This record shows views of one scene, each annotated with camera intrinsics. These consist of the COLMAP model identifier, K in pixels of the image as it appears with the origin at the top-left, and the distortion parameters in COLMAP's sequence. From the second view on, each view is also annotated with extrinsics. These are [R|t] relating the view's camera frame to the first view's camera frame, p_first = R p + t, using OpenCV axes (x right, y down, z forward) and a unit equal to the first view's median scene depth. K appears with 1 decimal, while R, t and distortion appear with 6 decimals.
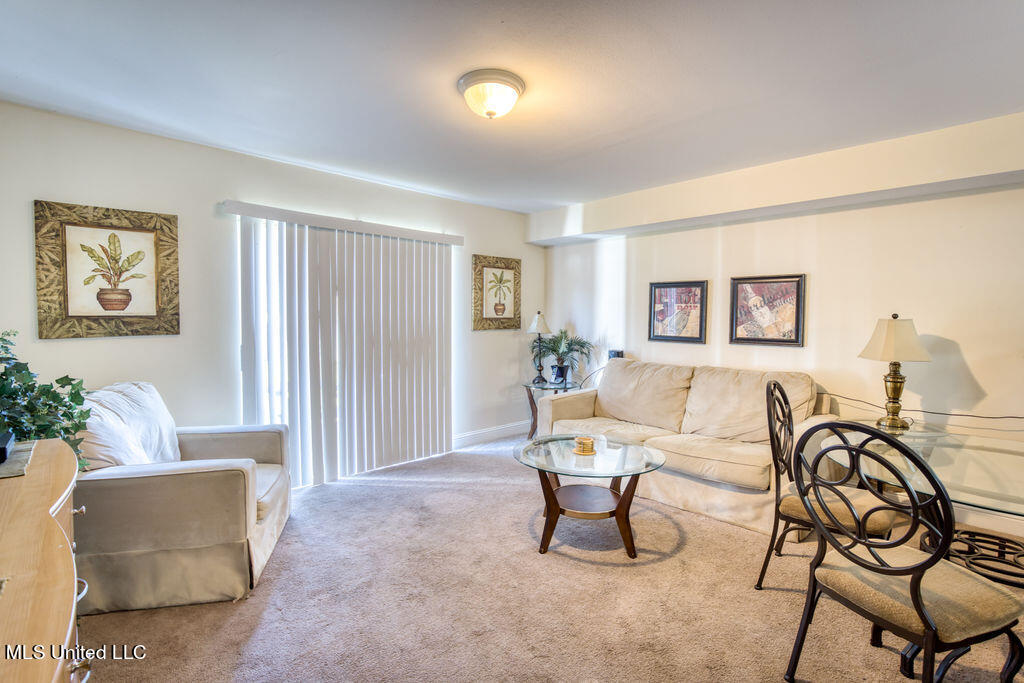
lens RADIAL K [[473.7, 0, 514.2], [0, 473.7, 339.8], [0, 0, 1]] dist [-0.037208, 0.005876]
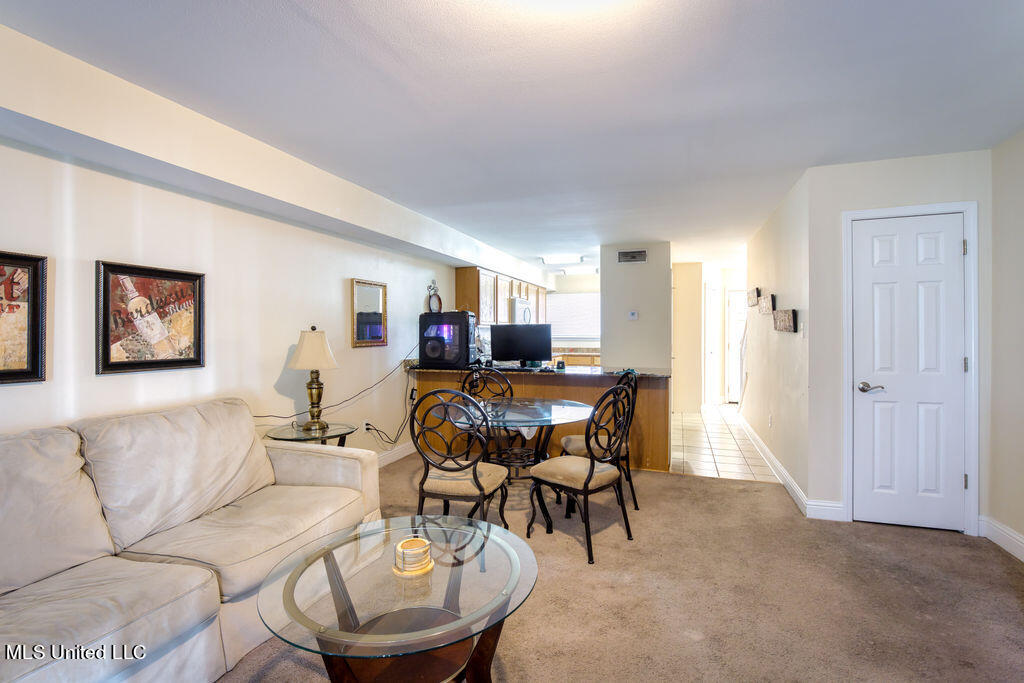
lens RADIAL K [[473.7, 0, 518.7], [0, 473.7, 336.4], [0, 0, 1]] dist [-0.037208, 0.005876]
pose [[-0.464459, -0.019266, 0.885385, -0.338350], [0.030660, 0.998814, 0.037818, -0.051404], [-0.885064, 0.044711, -0.463318, 0.937638]]
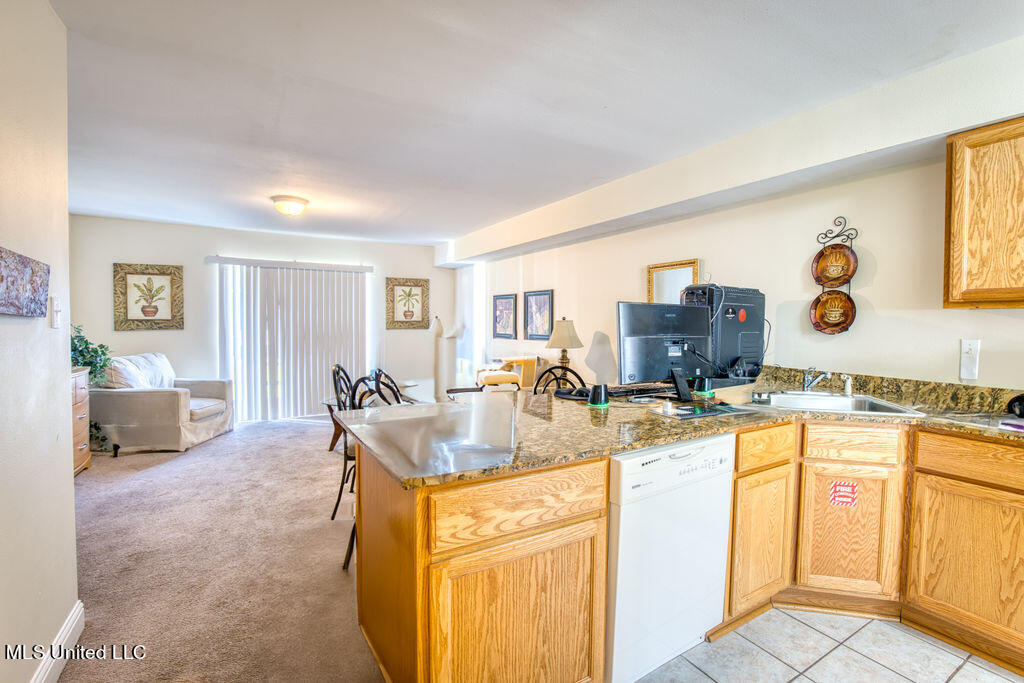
lens RADIAL K [[473.7, 0, 508.4], [0, 473.7, 337.1], [0, 0, 1]] dist [-0.037208, 0.005876]
pose [[0.972645, 0.007243, -0.232183, 0.864784], [-0.010996, 0.999829, -0.014874, 0.028678], [0.232036, 0.017021, 0.972558, -0.449015]]
